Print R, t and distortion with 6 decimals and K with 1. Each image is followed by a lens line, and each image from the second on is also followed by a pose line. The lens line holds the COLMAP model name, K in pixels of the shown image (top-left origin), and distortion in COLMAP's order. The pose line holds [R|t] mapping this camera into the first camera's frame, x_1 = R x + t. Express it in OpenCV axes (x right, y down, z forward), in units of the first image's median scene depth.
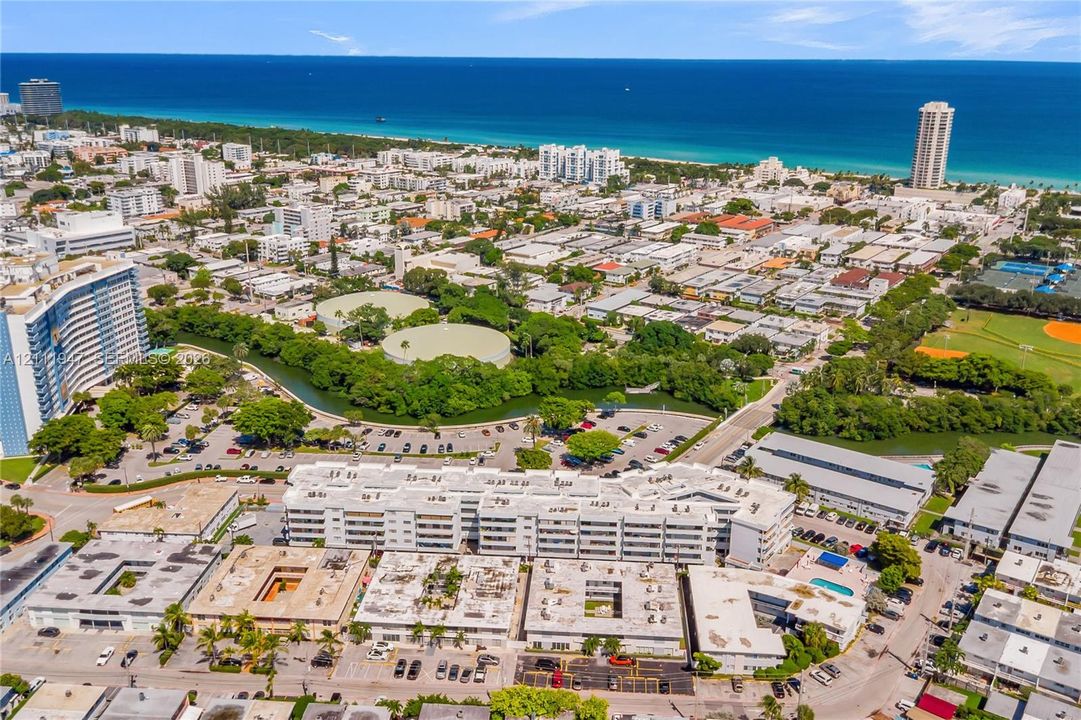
lens RADIAL K [[934.4, 0, 539.1], [0, 934.4, 361.8], [0, 0, 1]] dist [0.016511, 0.009868]
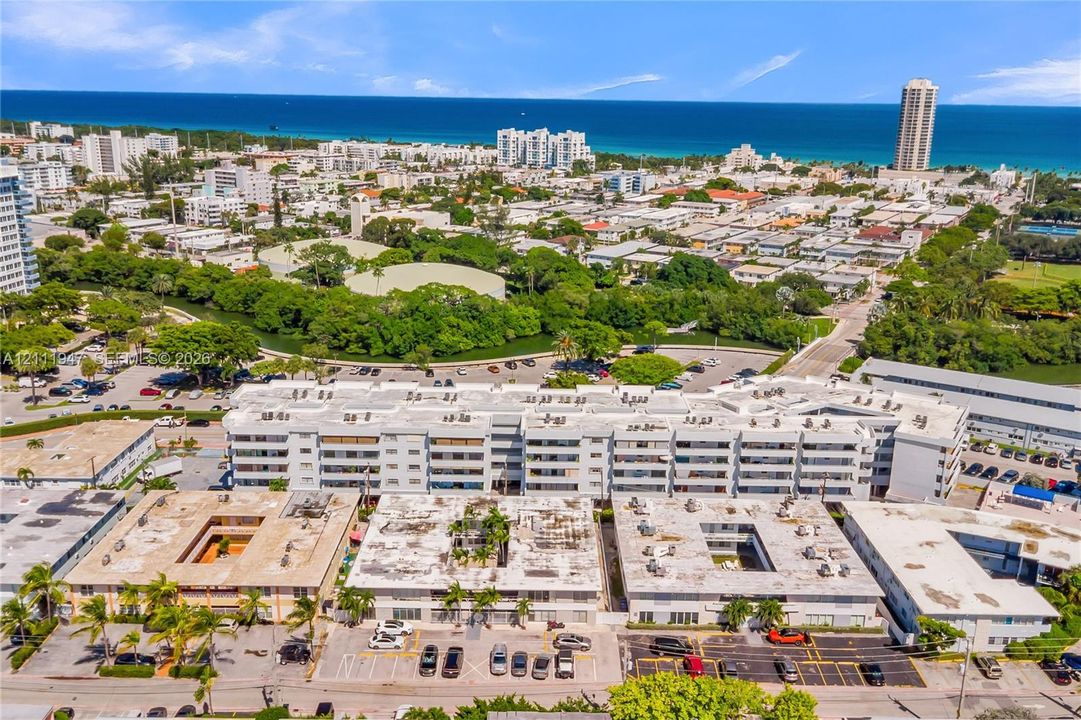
lens RADIAL K [[934.4, 0, 539.2], [0, 934.4, 359.5], [0, 0, 1]] dist [0.016511, 0.009868]
pose [[0.997489, -0.011943, 0.069802, -0.065245], [0.014970, 0.998963, -0.042995, 0.090608], [-0.069216, 0.043932, 0.996634, 0.218580]]
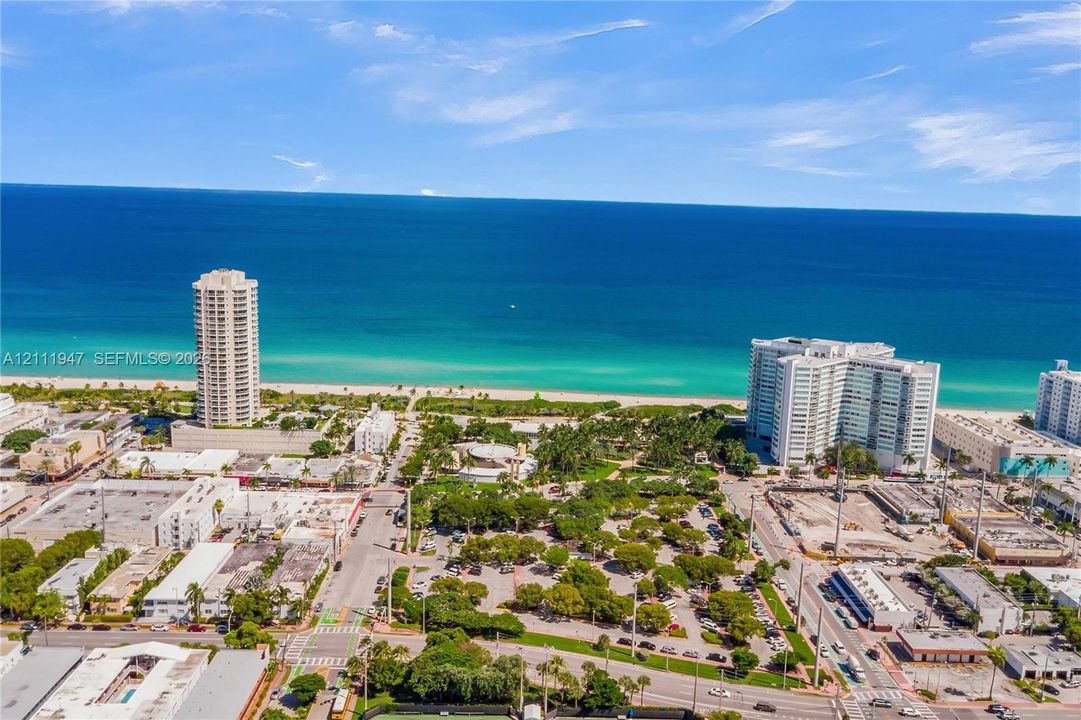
lens RADIAL K [[934.4, 0, 538.4], [0, 934.4, 357.6], [0, 0, 1]] dist [0.016511, 0.009868]
pose [[0.803273, -0.086990, 0.589224, 0.554306], [0.164385, 0.983232, -0.078941, -0.347745], [-0.572477, 0.160271, 0.804104, 1.052846]]
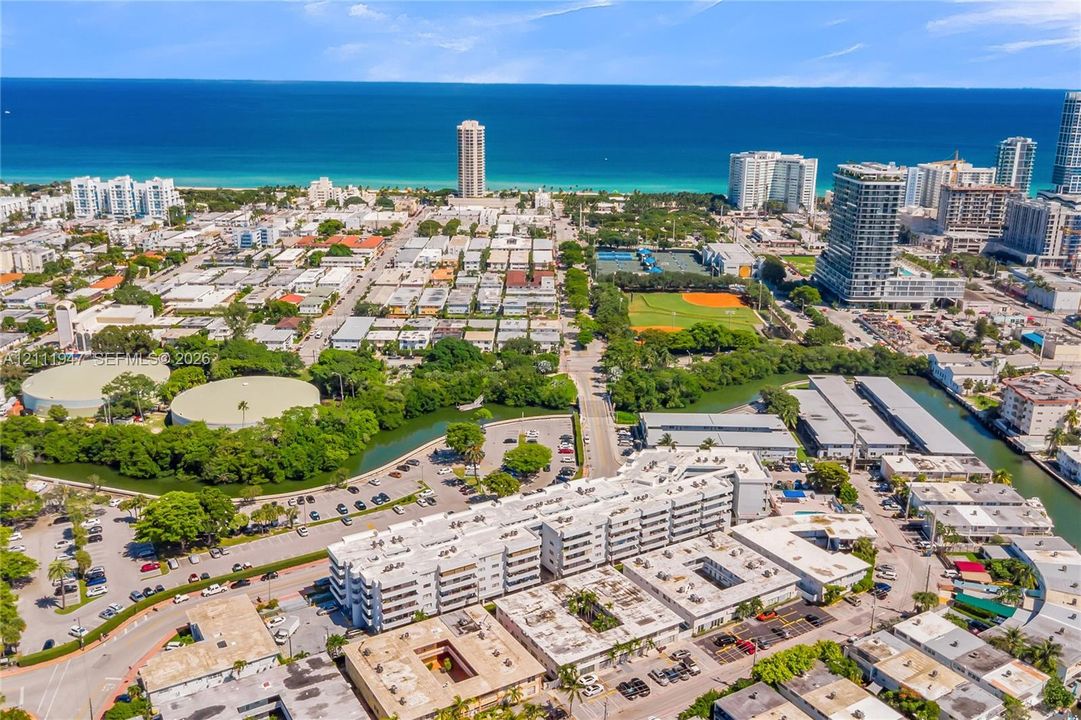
lens RADIAL K [[934.4, 0, 537.4], [0, 934.4, 364.0], [0, 0, 1]] dist [0.016511, 0.009868]
pose [[0.815169, -0.168646, 0.554129, -0.403482], [0.178173, 0.983298, 0.037154, -0.040867], [-0.551139, 0.068443, 0.831601, 0.106051]]
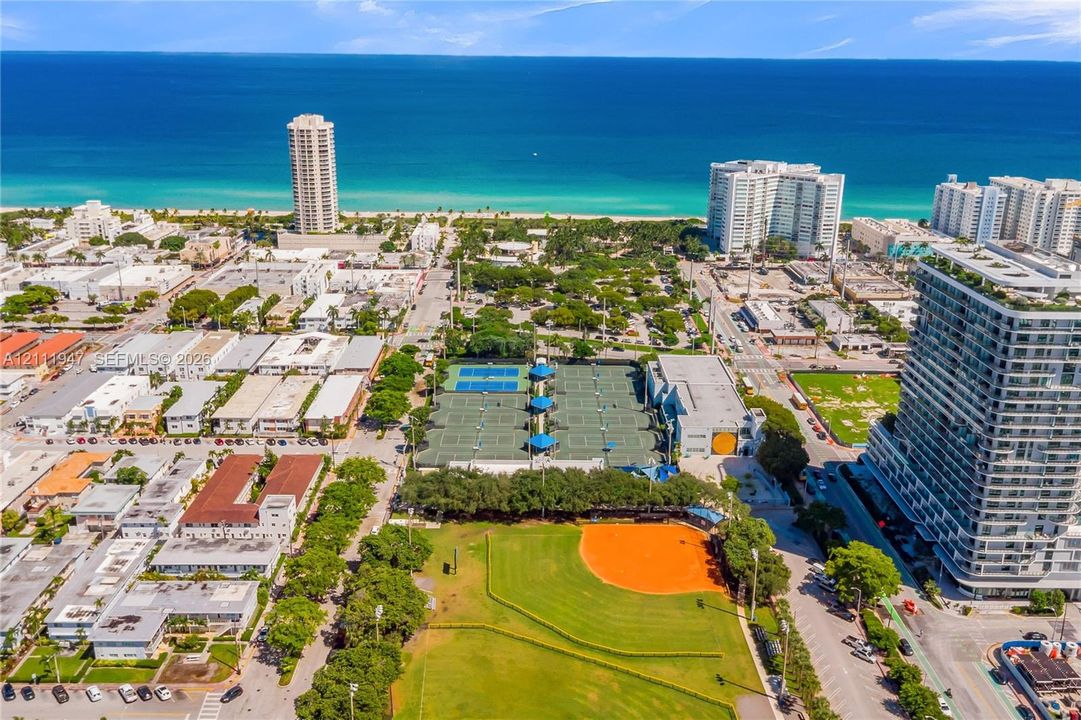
lens RADIAL K [[934.4, 0, 538.2], [0, 934.4, 359.1], [0, 0, 1]] dist [0.016511, 0.009868]
pose [[0.811581, -0.183681, 0.554615, 0.296478], [0.181067, 0.981630, 0.060143, -0.231976], [-0.555474, 0.051611, 0.829931, 0.700068]]
